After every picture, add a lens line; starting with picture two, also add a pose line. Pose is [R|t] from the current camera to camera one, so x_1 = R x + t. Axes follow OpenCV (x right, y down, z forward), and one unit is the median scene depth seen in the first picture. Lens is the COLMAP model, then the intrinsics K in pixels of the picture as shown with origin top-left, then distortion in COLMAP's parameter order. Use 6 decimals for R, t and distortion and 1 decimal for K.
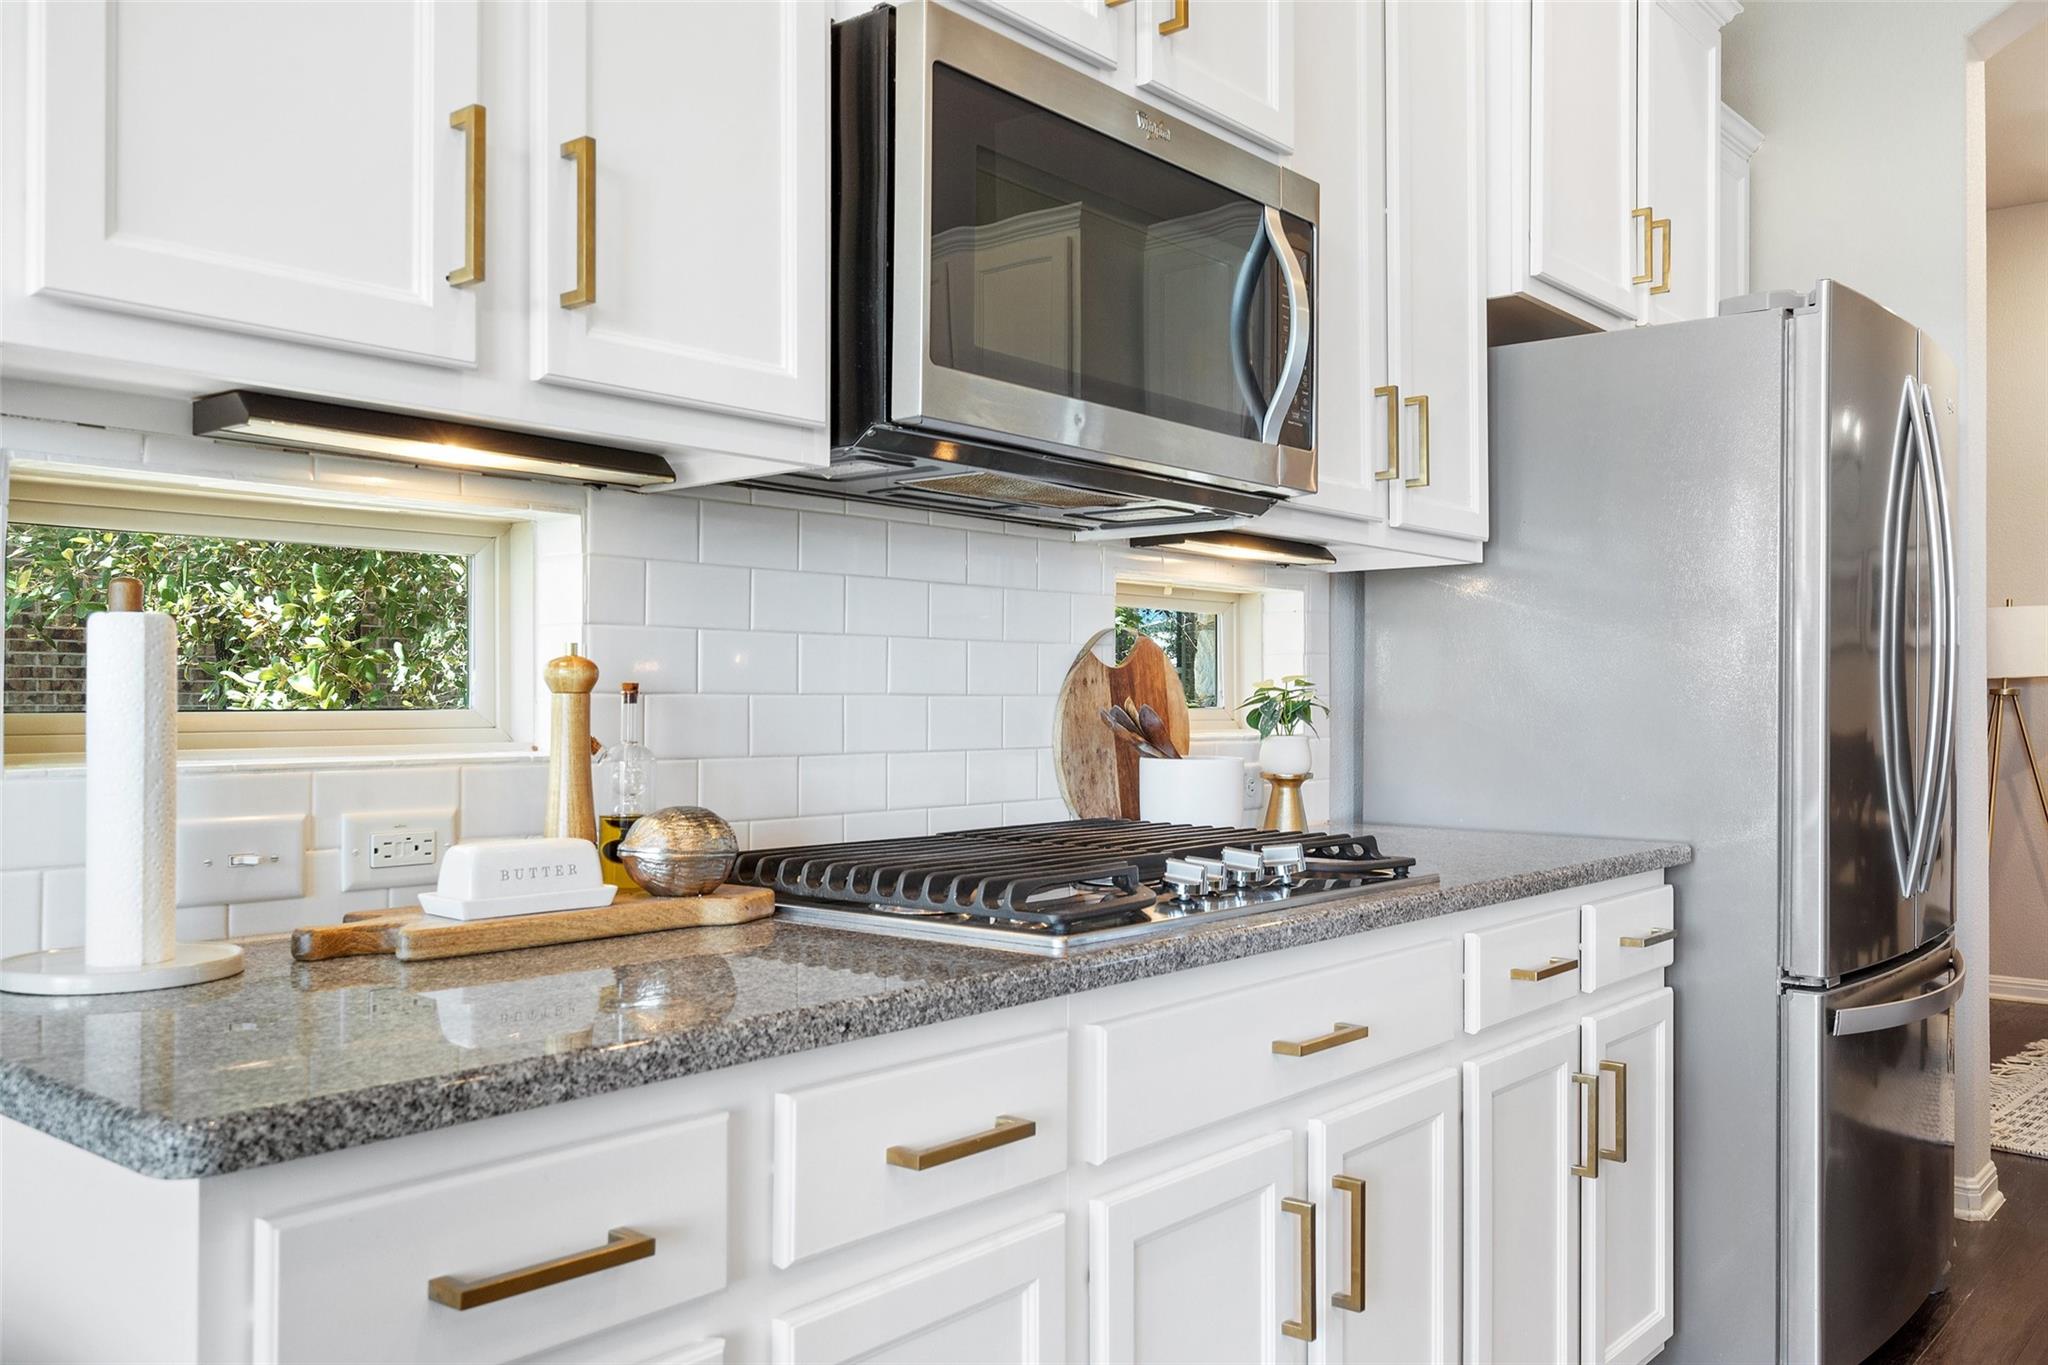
lens RADIAL K [[1655.1, 0, 1024.0], [0, 1655.1, 682.5], [0, 0, 1]] dist [-0.002423, -0.000508]
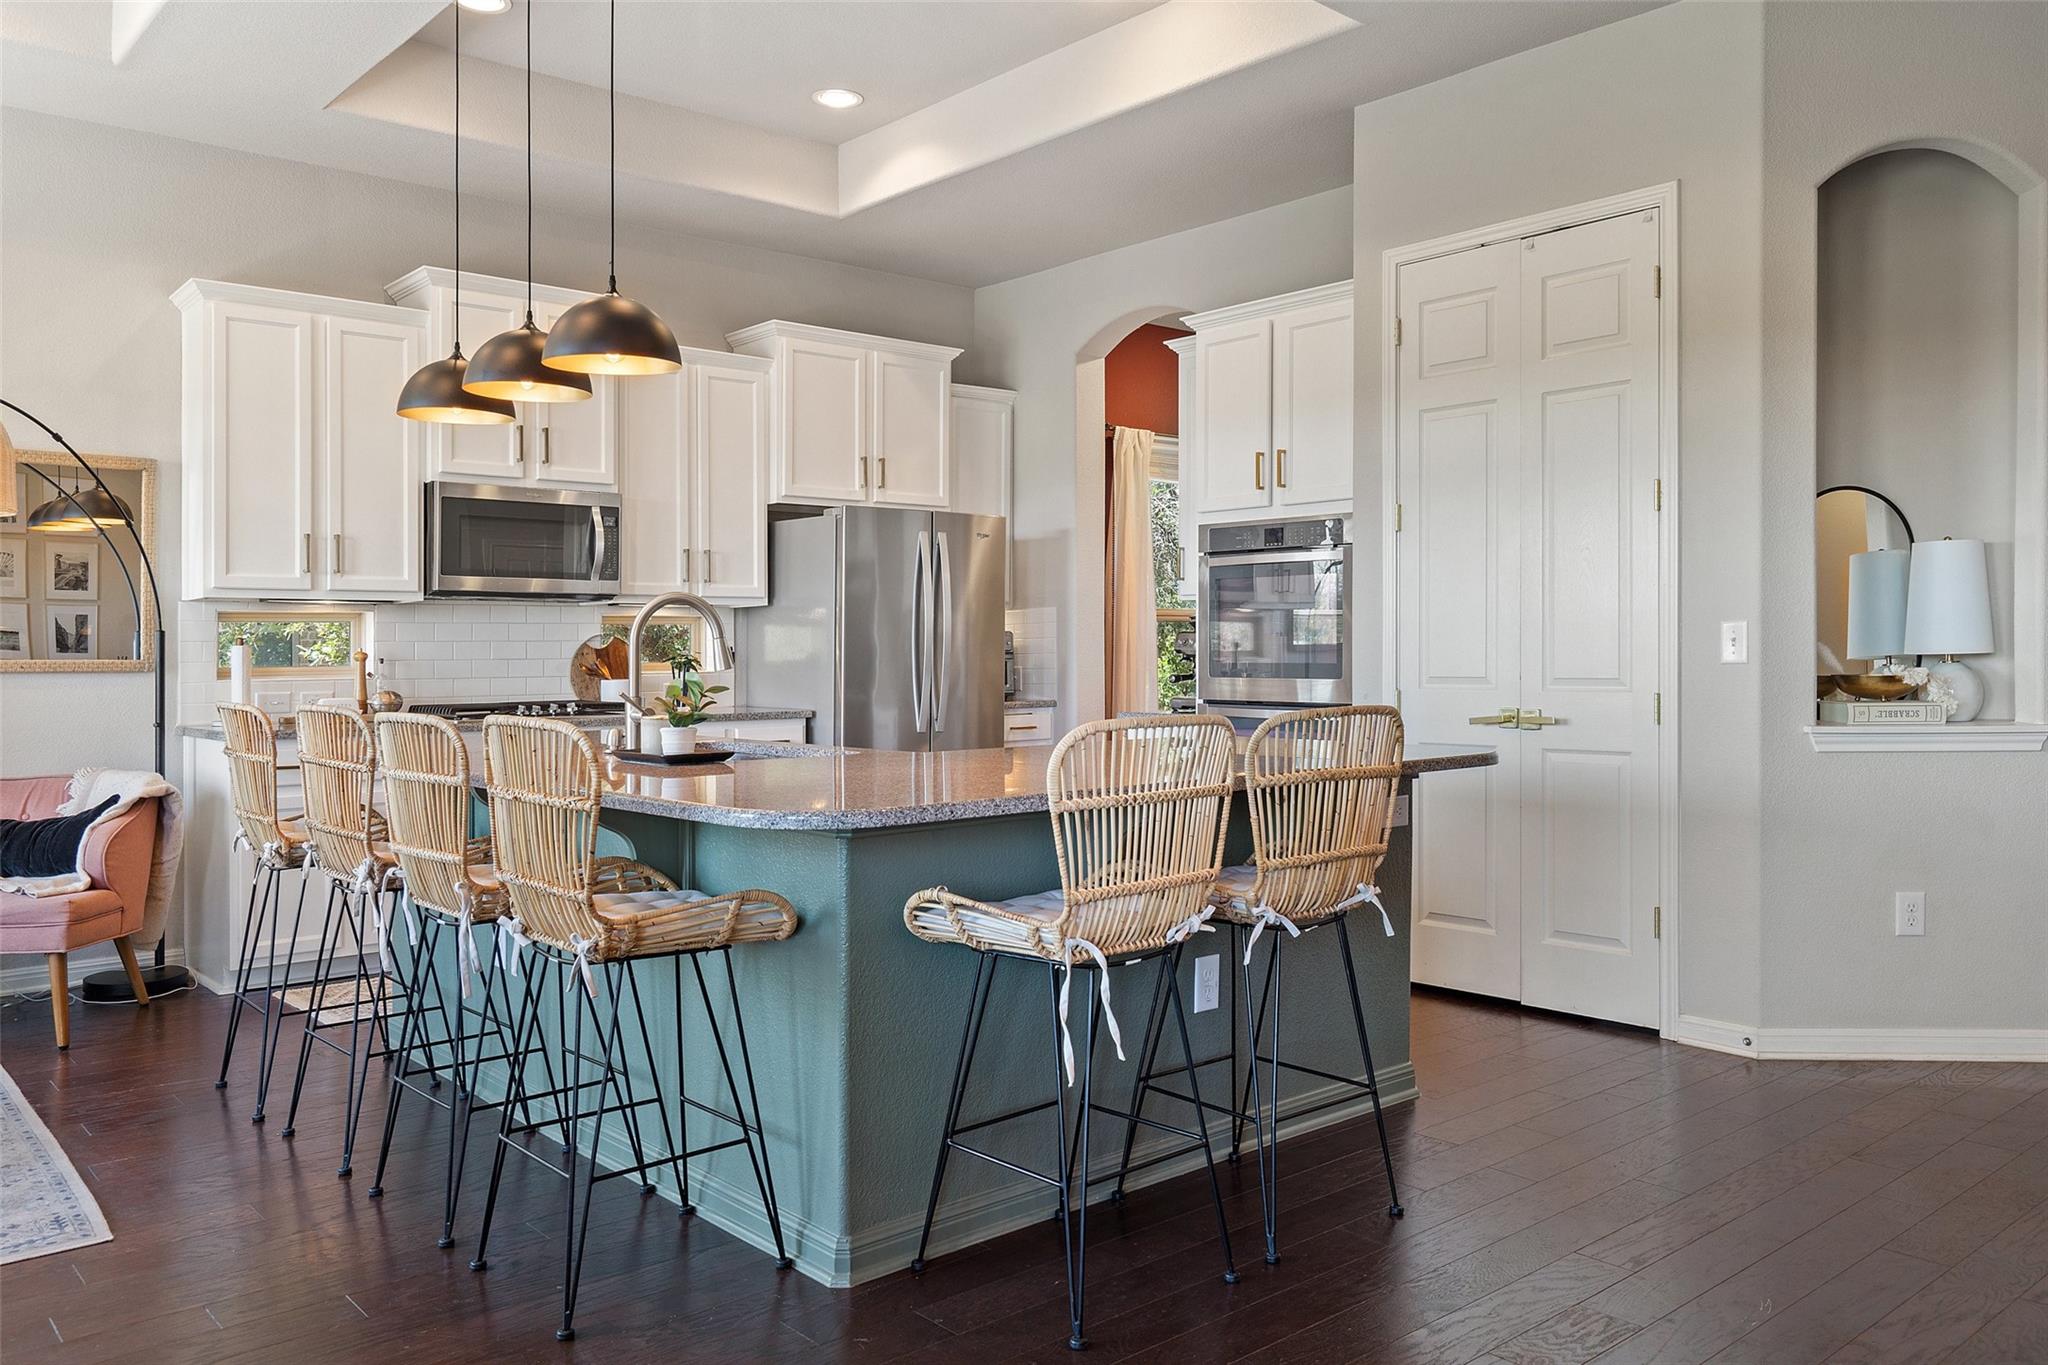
lens RADIAL K [[1540.7, 0, 1032.7], [0, 1540.7, 666.7], [0, 0, 1]] dist [0.001039, 0.005993]
pose [[0.989143, -0.002241, -0.146936, 1.388722], [0.006448, 0.999583, 0.028163, -0.057596], [0.146812, -0.028805, 0.988745, -1.778816]]
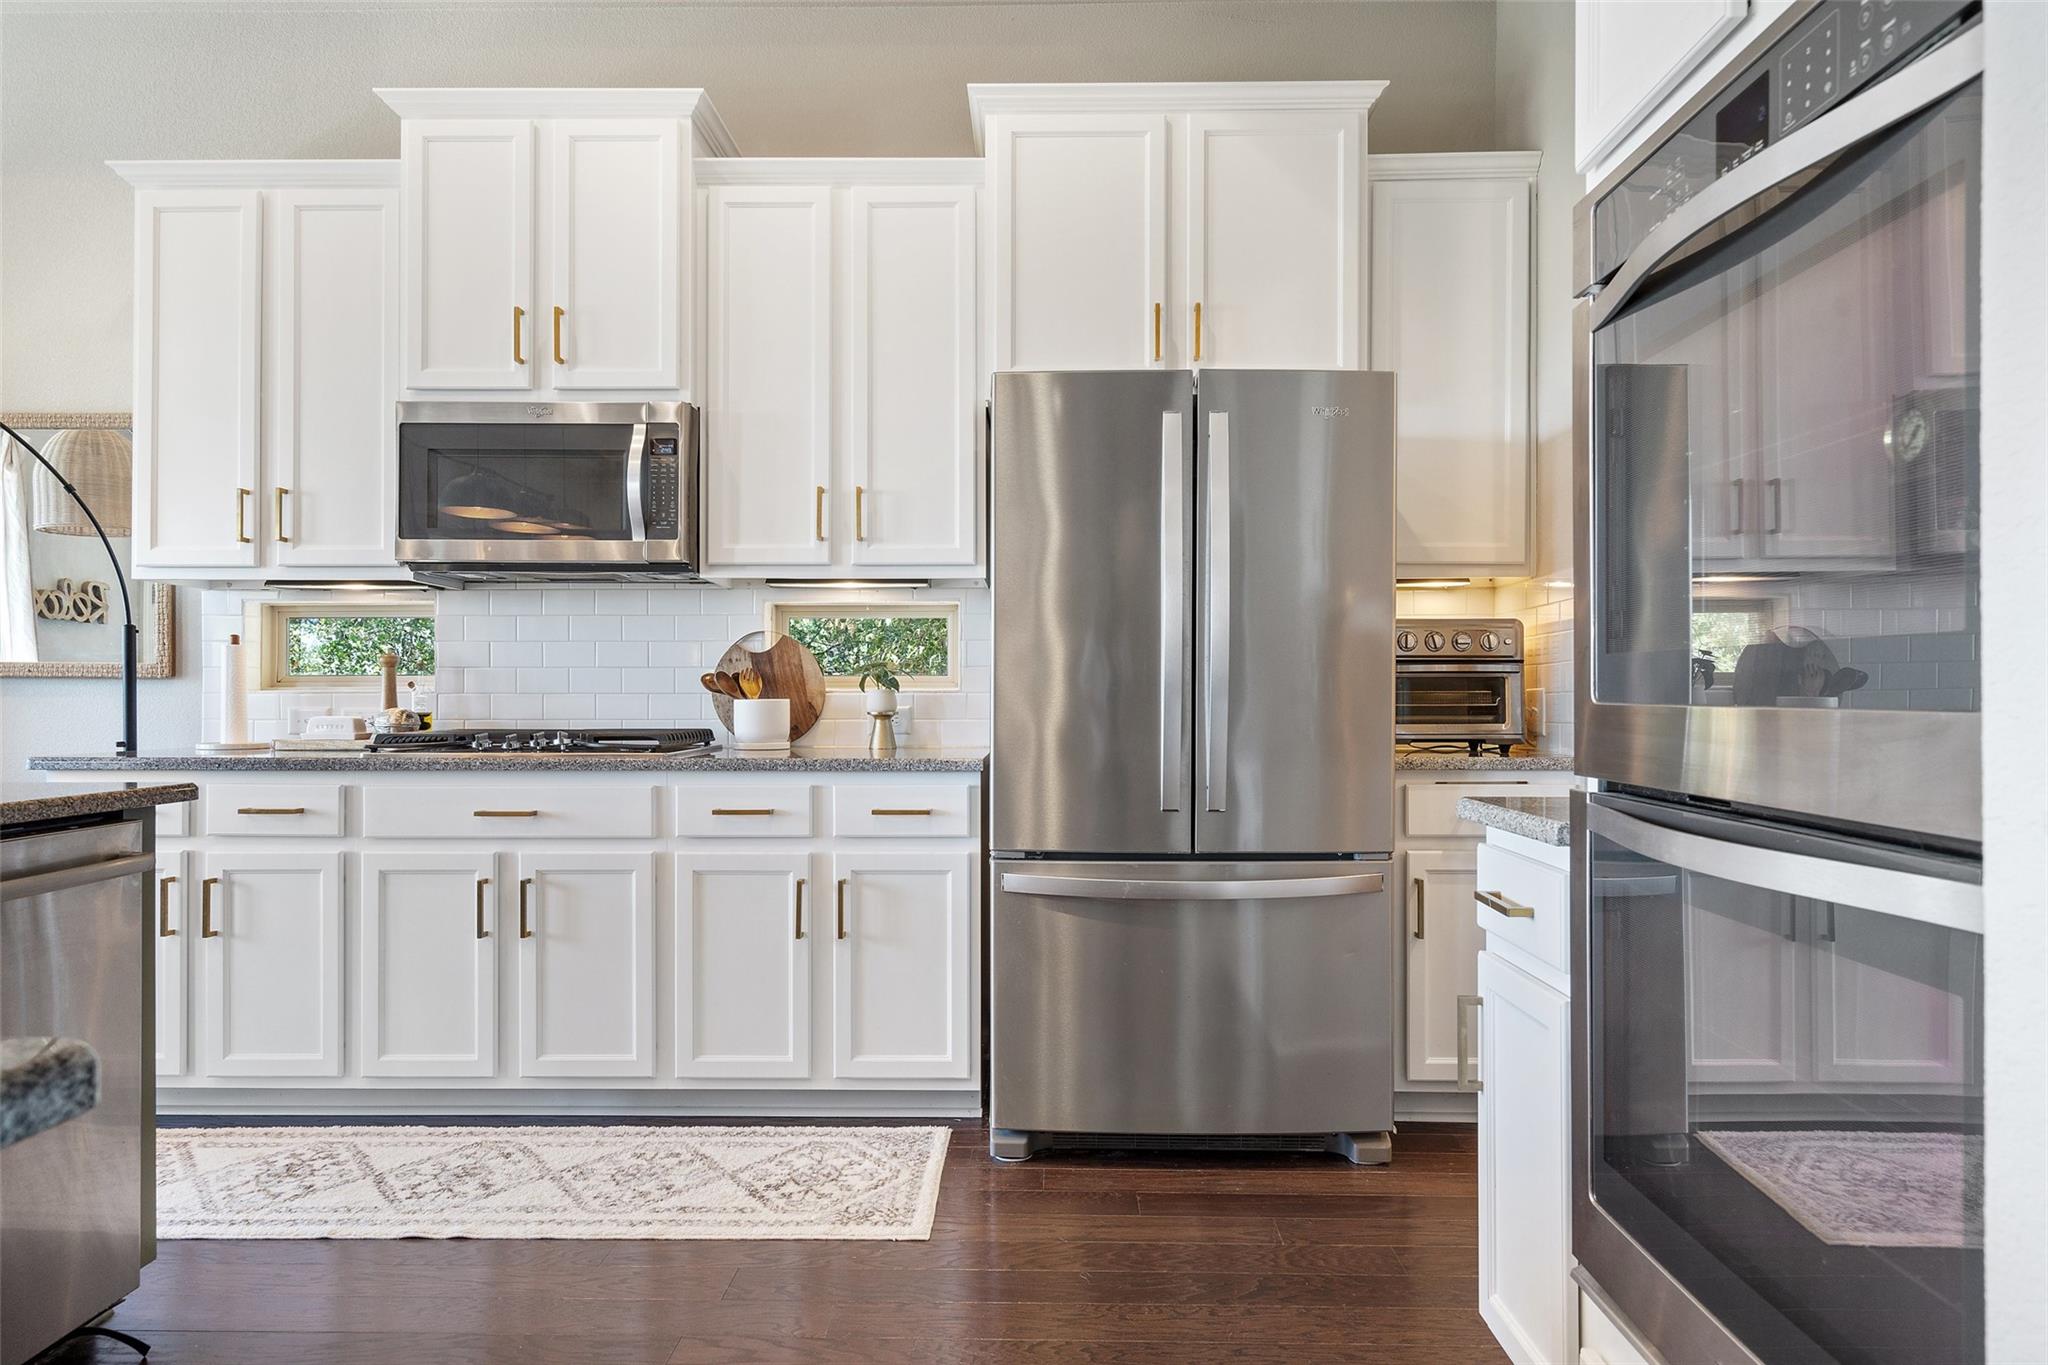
lens RADIAL K [[1302.1, 0, 1030.8], [0, 1302.1, 691.1], [0, 0, 1]] dist [0.002947, 0.000648]
pose [[0.636448, 0.001815, -0.771318, 1.648759], [0.009721, 0.999899, 0.010374, 0.025646], [0.771259, -0.014101, 0.636366, 0.354731]]
